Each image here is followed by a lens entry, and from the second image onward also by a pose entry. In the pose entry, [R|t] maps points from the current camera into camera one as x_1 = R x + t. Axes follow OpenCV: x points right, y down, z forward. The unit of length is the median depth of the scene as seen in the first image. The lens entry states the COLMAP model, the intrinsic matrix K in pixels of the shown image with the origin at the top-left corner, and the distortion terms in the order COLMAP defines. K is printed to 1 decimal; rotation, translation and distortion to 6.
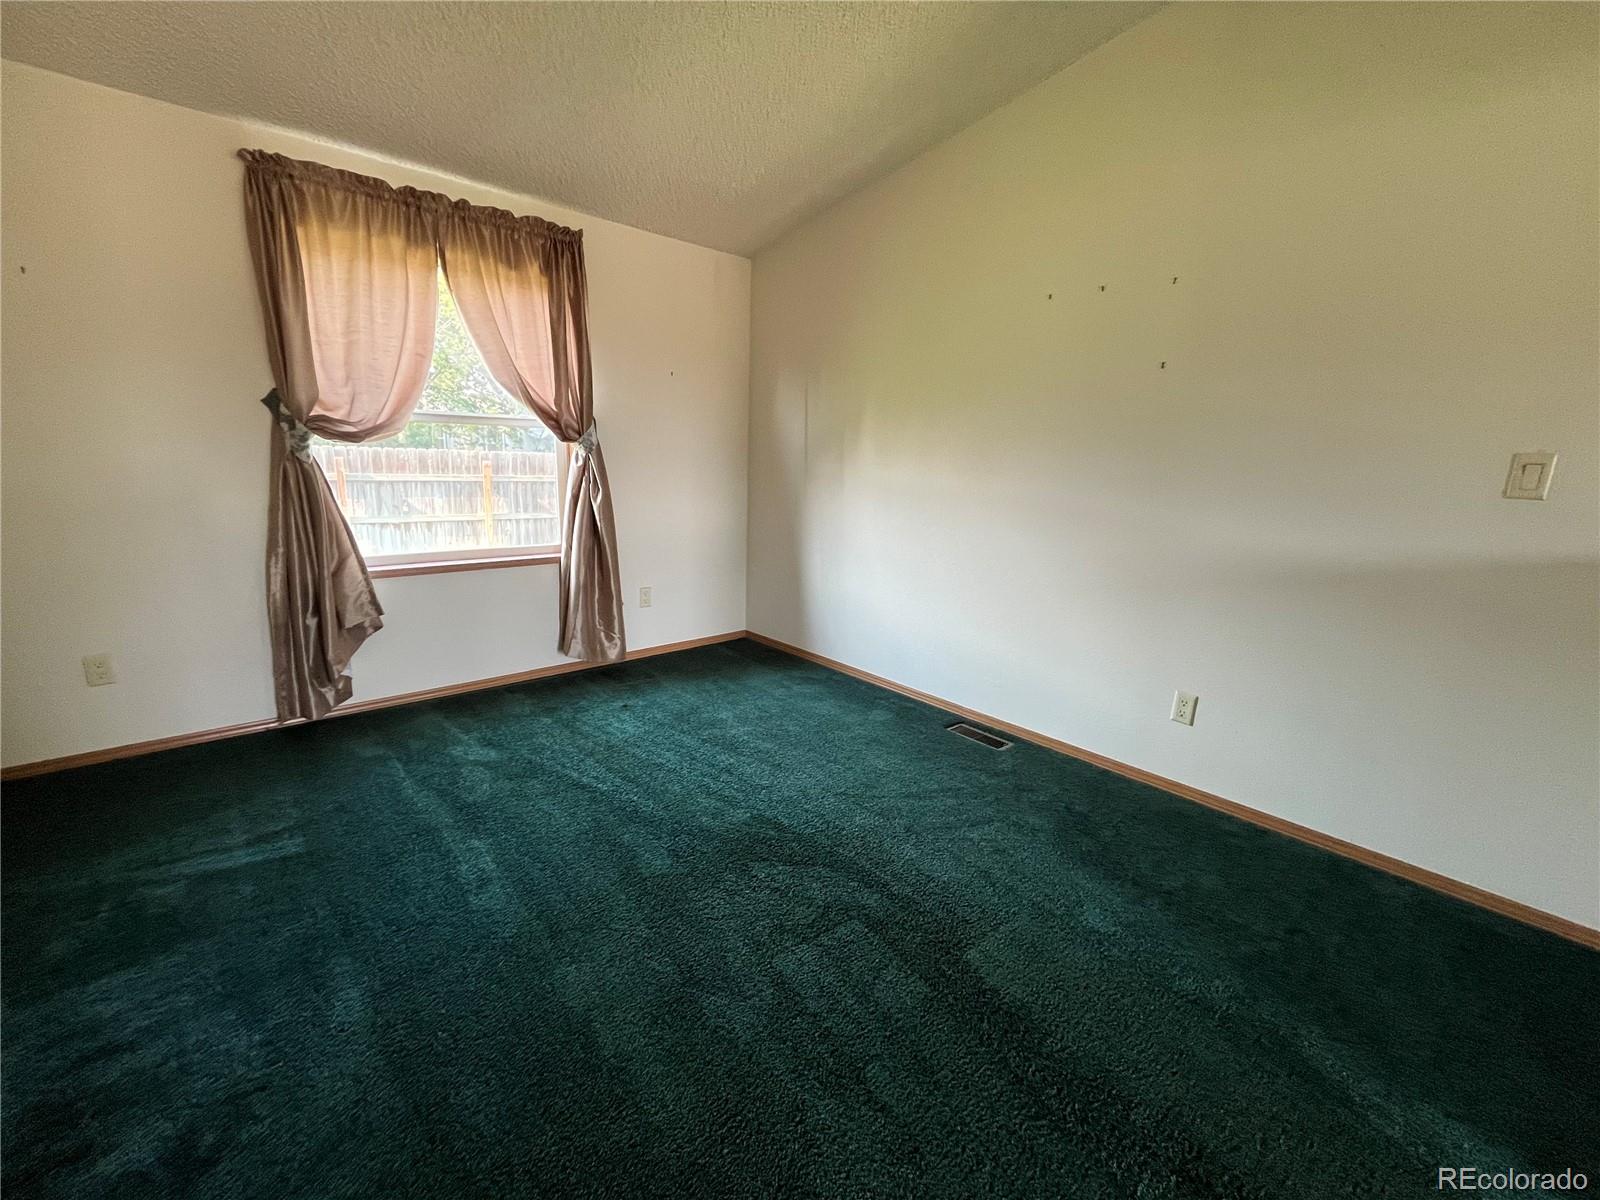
lens RADIAL K [[655.2, 0, 803.5], [0, 655.2, 602.4], [0, 0, 1]] dist [-0.000406, 0.000018]
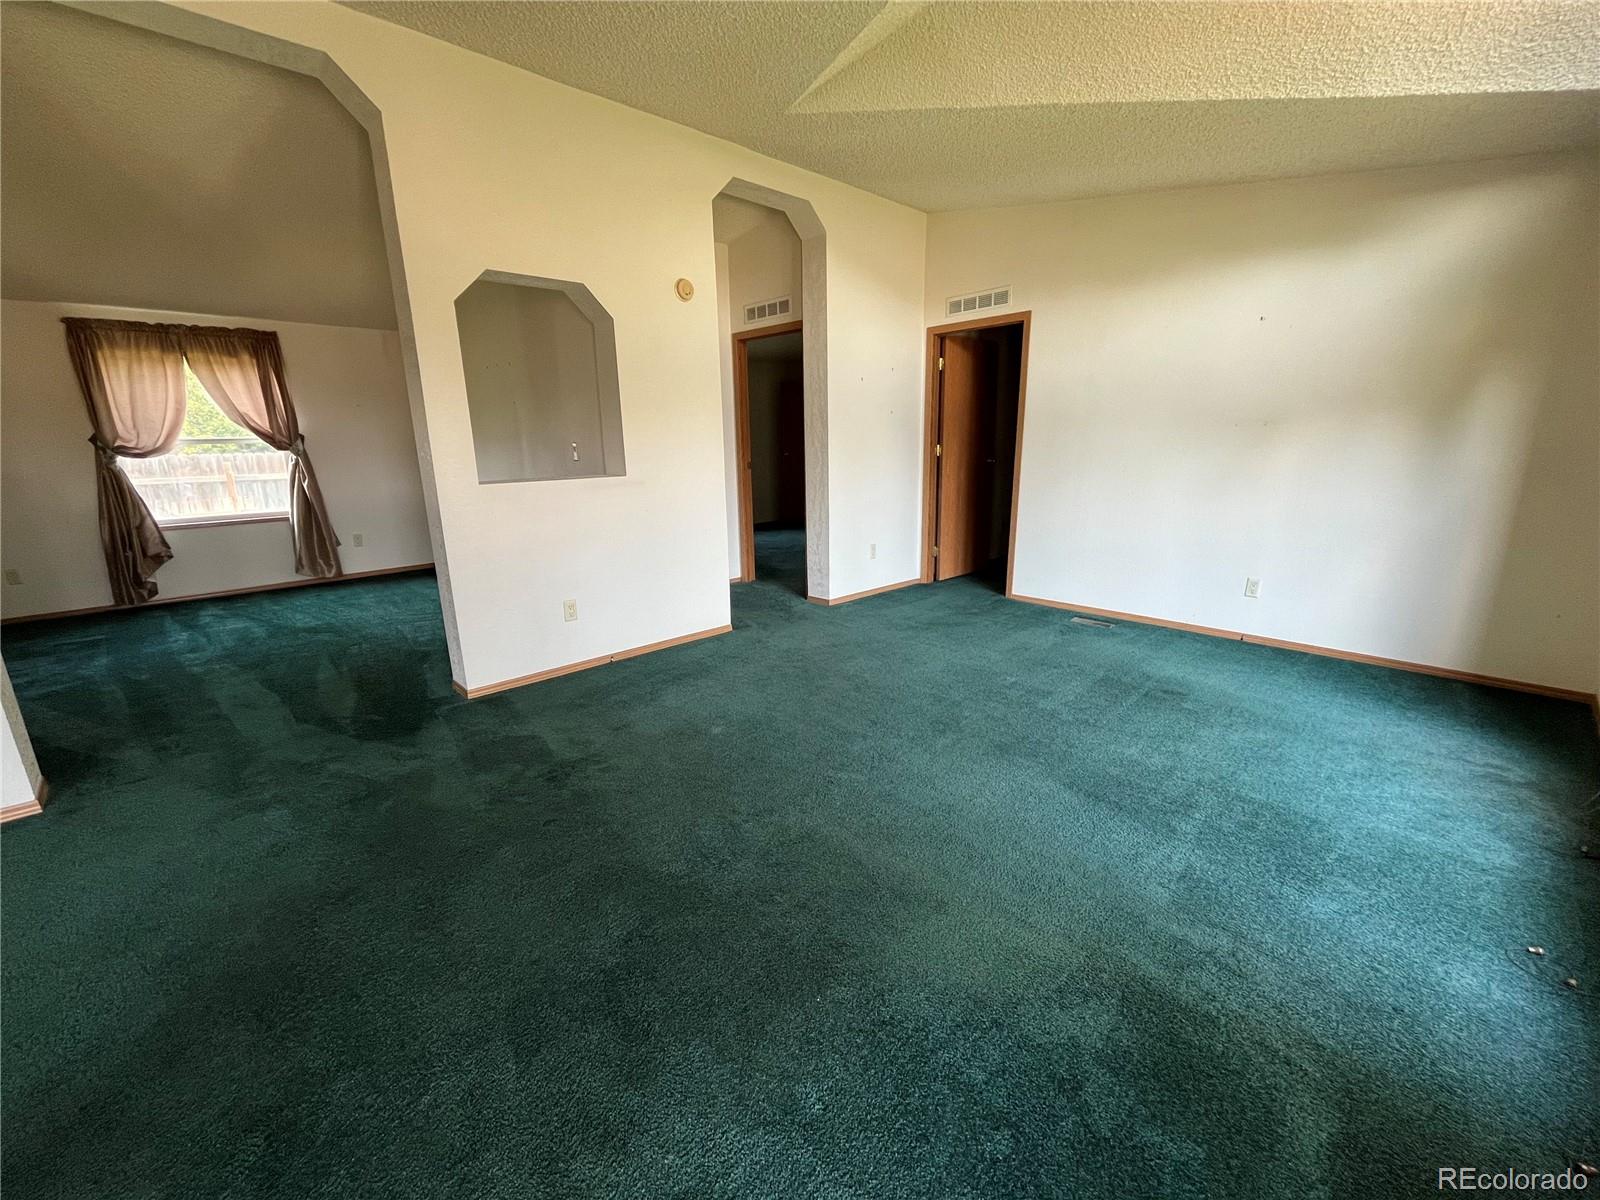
lens RADIAL K [[655.2, 0, 794.8], [0, 655.2, 599.2], [0, 0, 1]] dist [-0.000406, 0.000018]
pose [[0.998555, -0.052383, 0.011958, 1.135351], [0.052050, 0.998289, 0.026641, 0.208812], [-0.013333, -0.025980, 0.999574, -0.919671]]
